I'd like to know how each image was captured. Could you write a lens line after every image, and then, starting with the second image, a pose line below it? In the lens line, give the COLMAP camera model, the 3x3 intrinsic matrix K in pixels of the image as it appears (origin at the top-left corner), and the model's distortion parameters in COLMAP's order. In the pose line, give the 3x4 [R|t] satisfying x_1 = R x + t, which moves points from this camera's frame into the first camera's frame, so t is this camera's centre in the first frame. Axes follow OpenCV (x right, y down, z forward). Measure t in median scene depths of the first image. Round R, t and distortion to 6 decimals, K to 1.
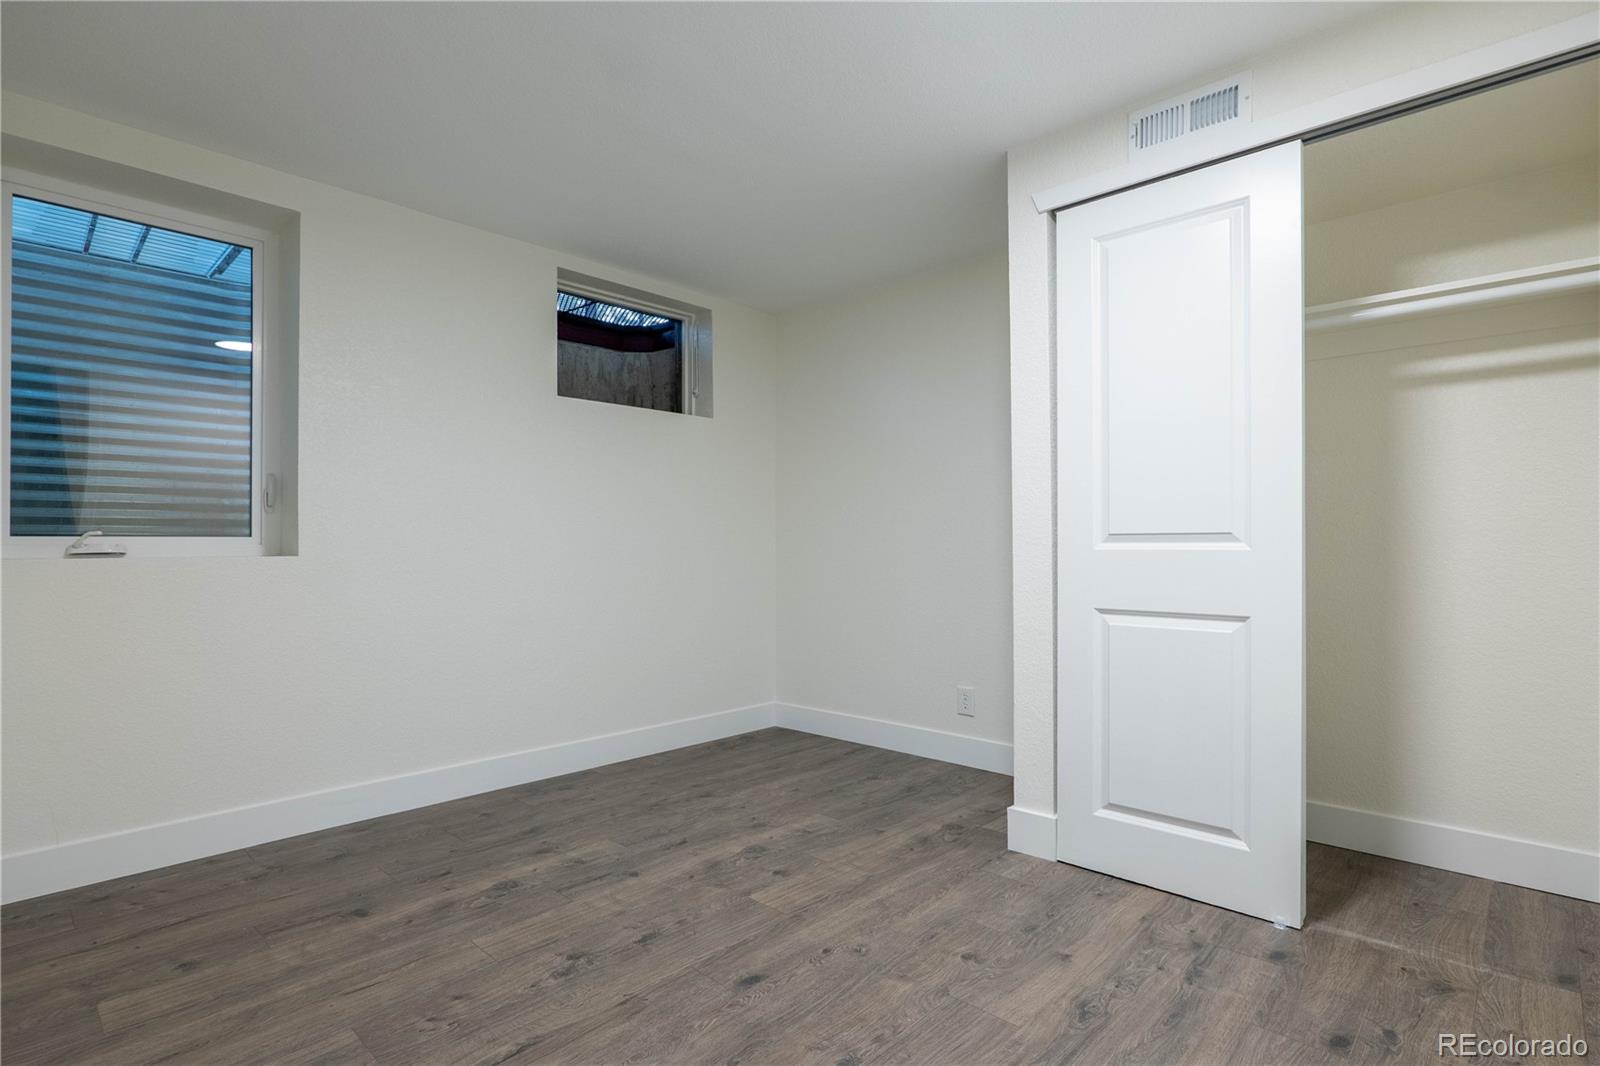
lens RADIAL K [[763.7, 0, 800.8], [0, 763.7, 540.7], [0, 0, 1]] dist [-0.010759, 0.000155]
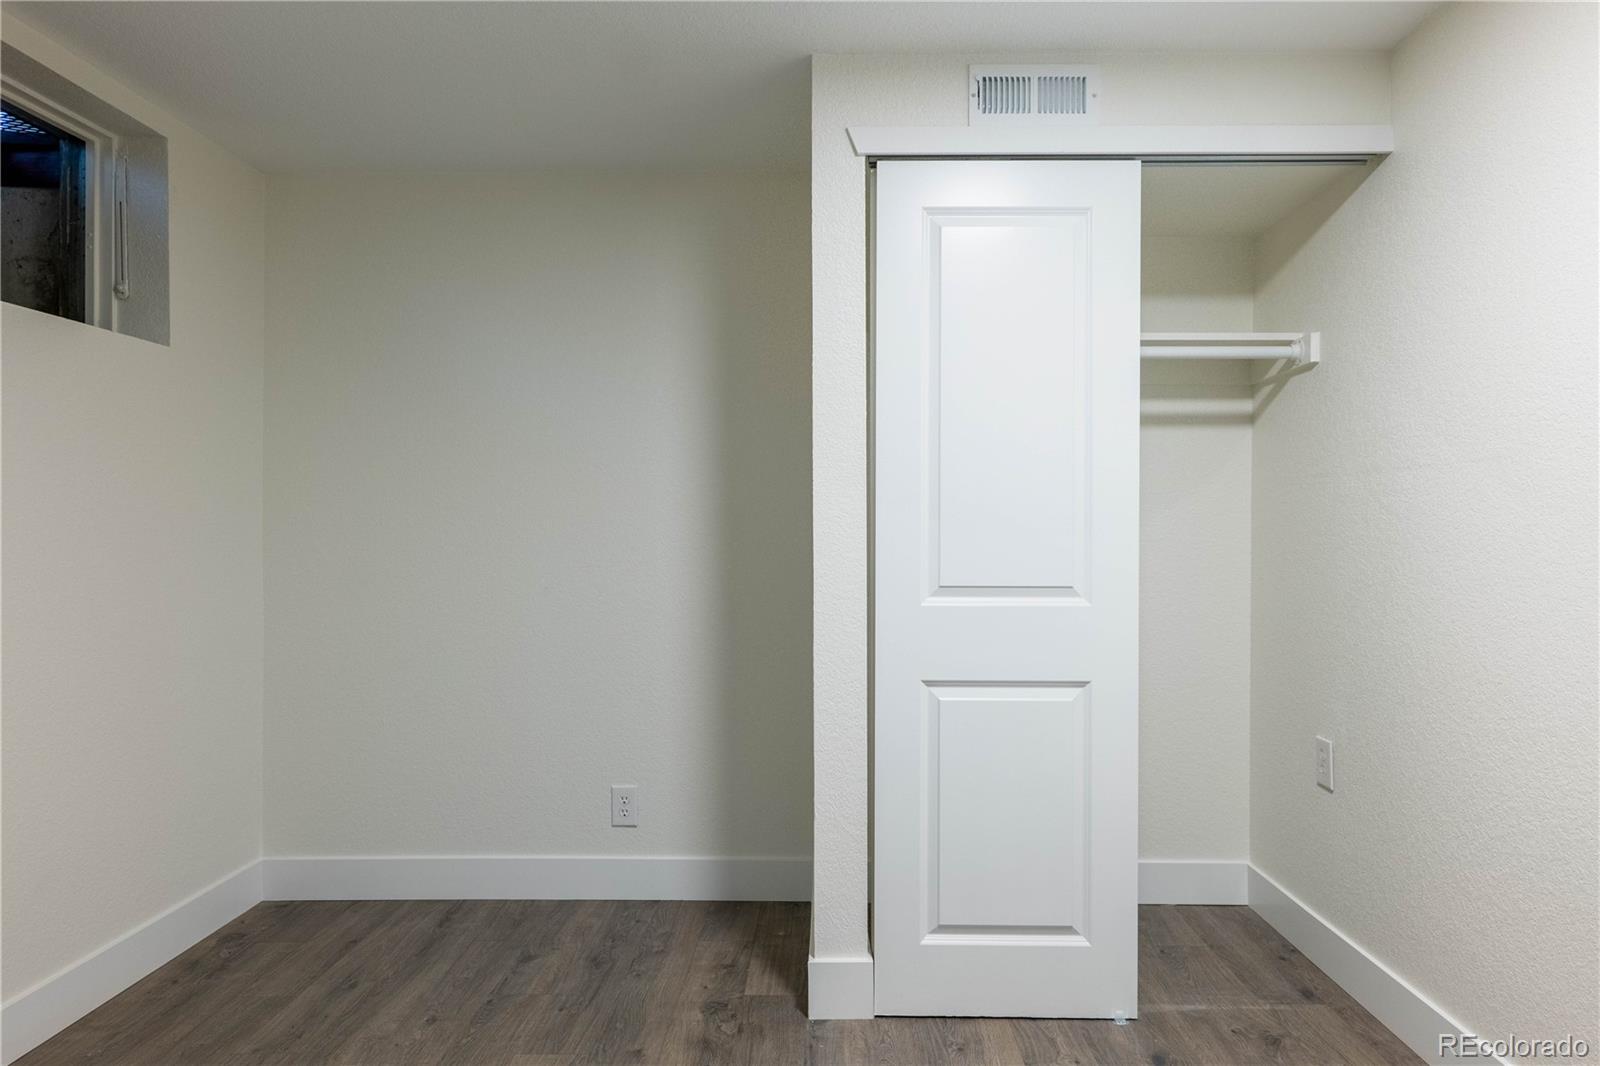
lens RADIAL K [[979.3, 0, 805.2], [0, 979.3, 528.5], [0, 0, 1]] dist [0.005153, -0.002690]
pose [[0.745935, 0.010116, 0.665942, -0.346110], [-0.013796, 0.999905, 0.000265, -0.060841], [-0.665876, -0.009385, 0.746004, 0.300537]]
